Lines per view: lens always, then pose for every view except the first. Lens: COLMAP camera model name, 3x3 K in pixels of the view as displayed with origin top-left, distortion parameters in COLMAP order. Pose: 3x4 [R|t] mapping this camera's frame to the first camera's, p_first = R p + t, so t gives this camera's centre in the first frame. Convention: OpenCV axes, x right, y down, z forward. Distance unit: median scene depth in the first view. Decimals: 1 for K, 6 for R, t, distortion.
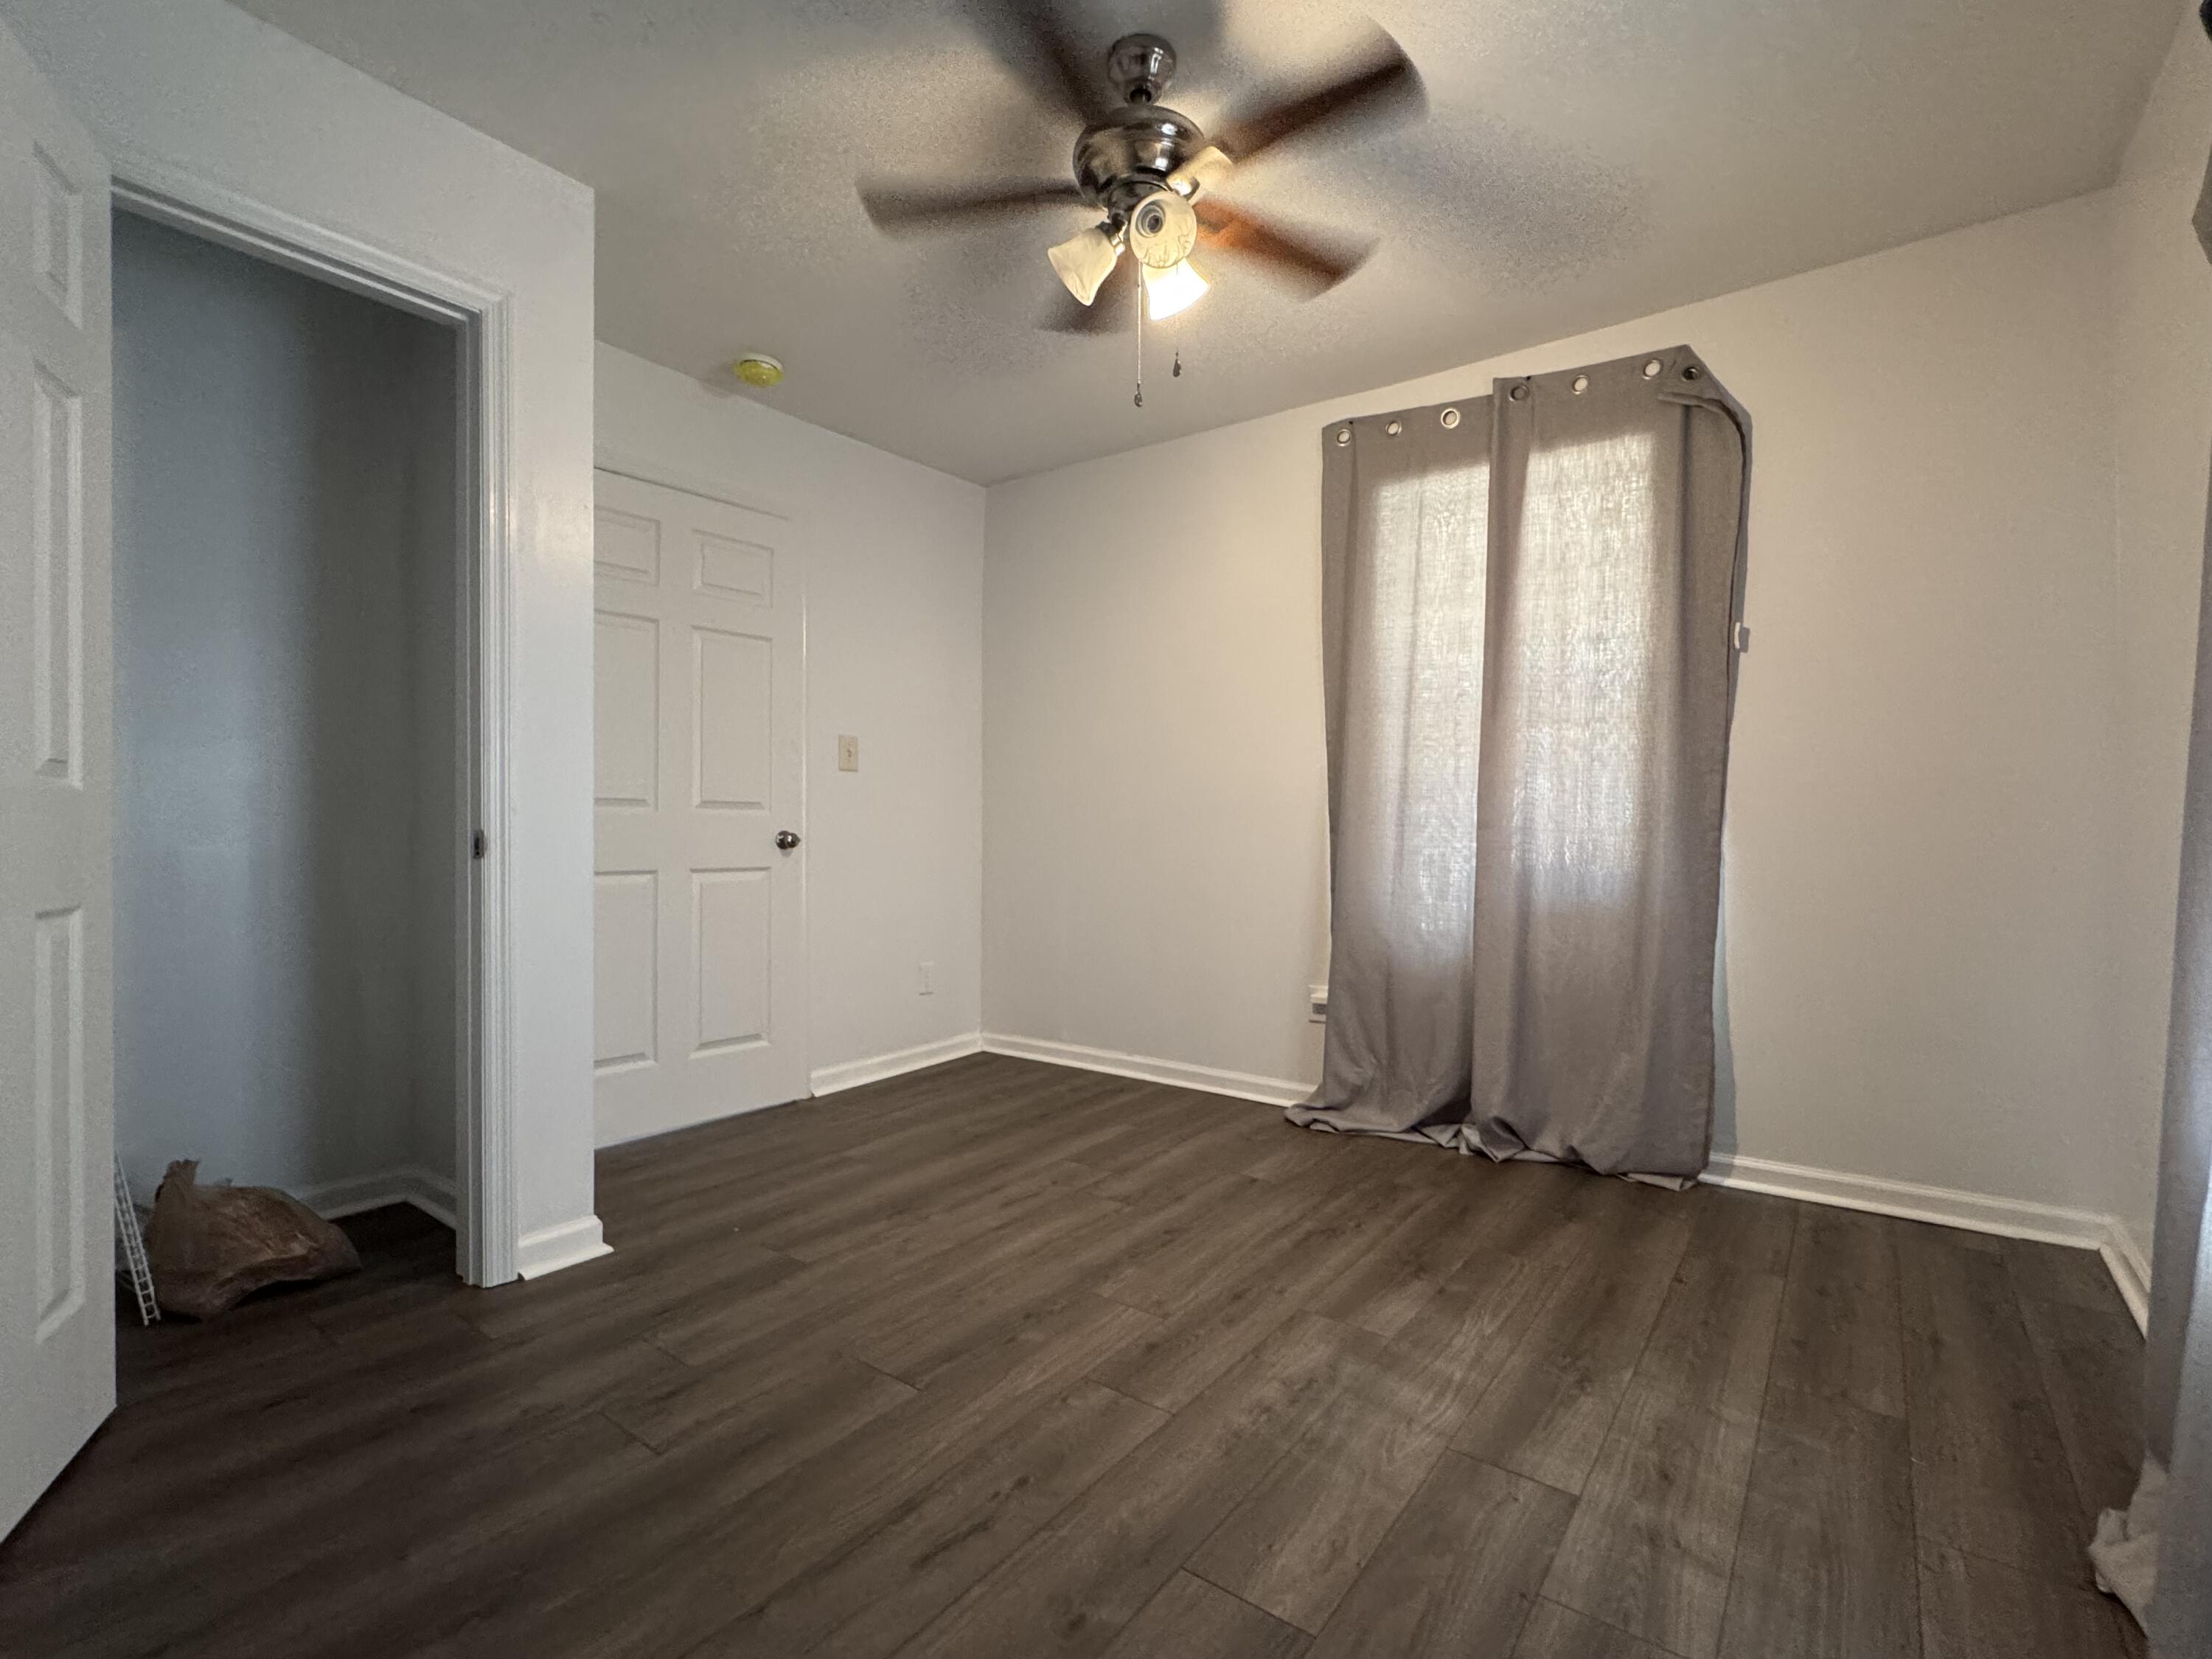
lens RADIAL K [[1025.0, 0, 1106.0], [0, 1025.0, 829.5], [0, 0, 1]] dist [-0.002245, -0.000225]
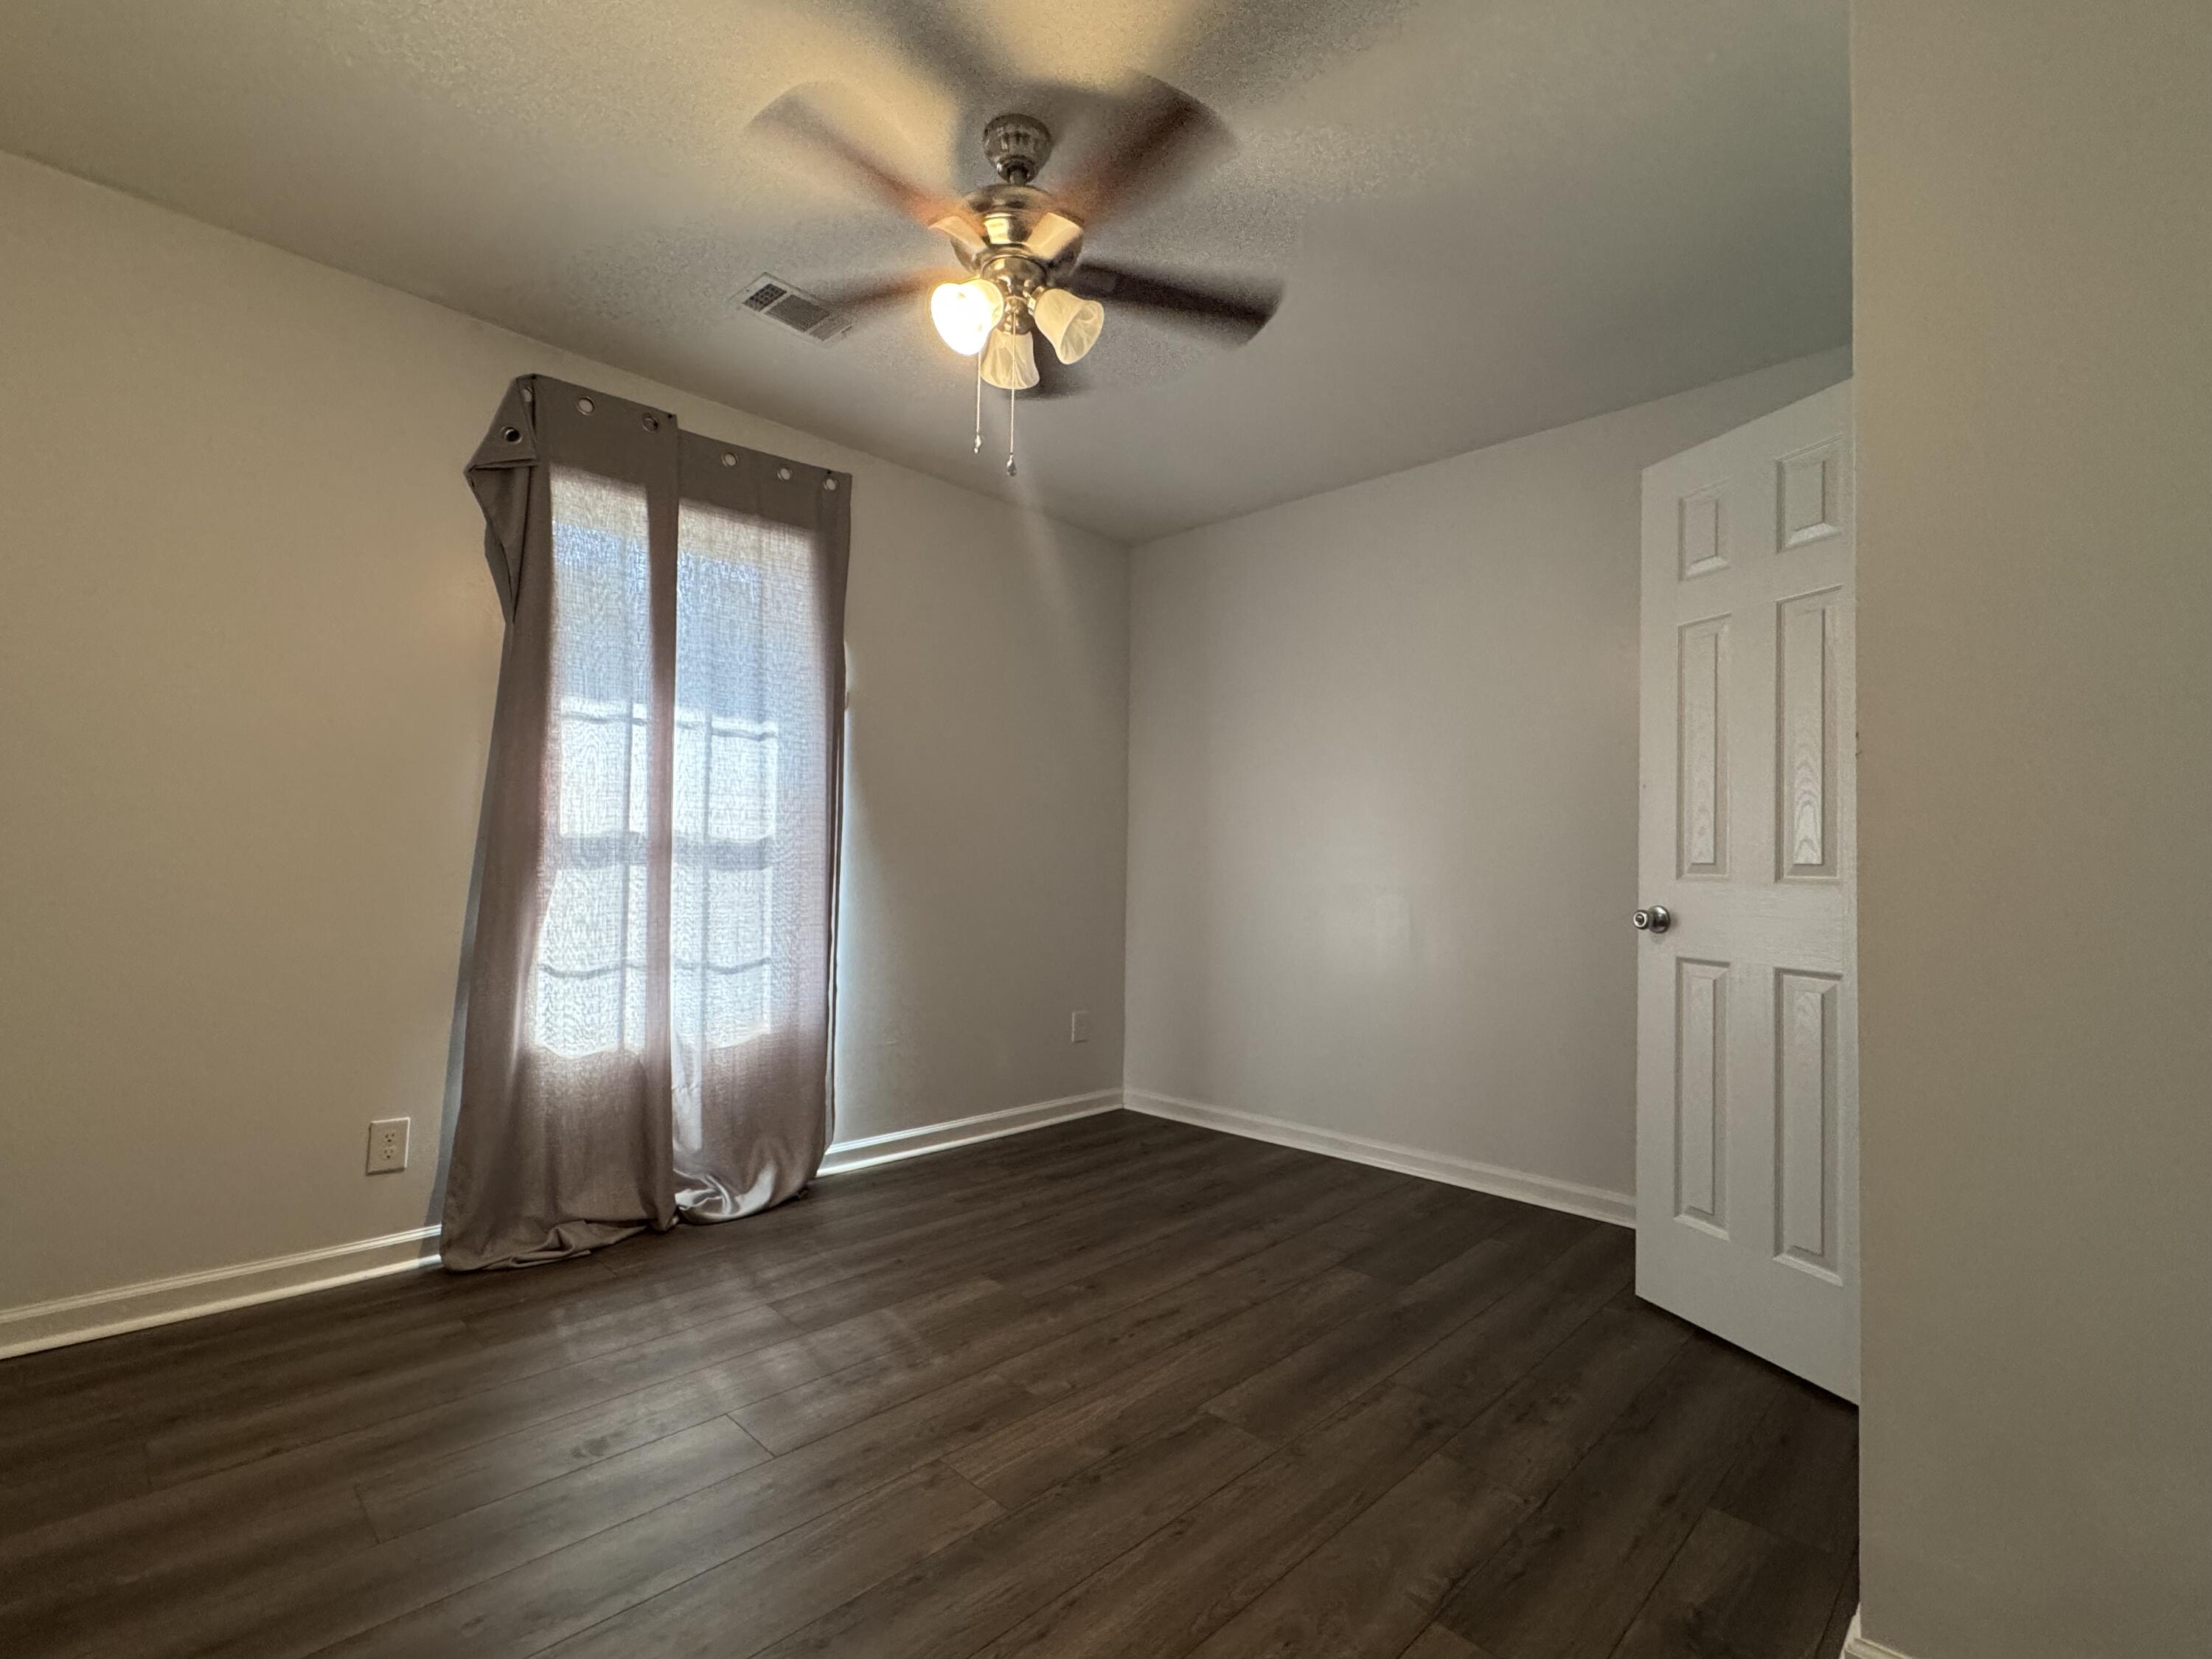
lens RADIAL K [[1025.0, 0, 1106.0], [0, 1025.0, 829.5], [0, 0, 1]] dist [-0.002245, -0.000225]
pose [[-0.990978, -0.022090, 0.132195, -0.215728], [-0.026773, 0.999072, -0.033751, -0.037597], [-0.131327, -0.036985, -0.990649, 2.155770]]
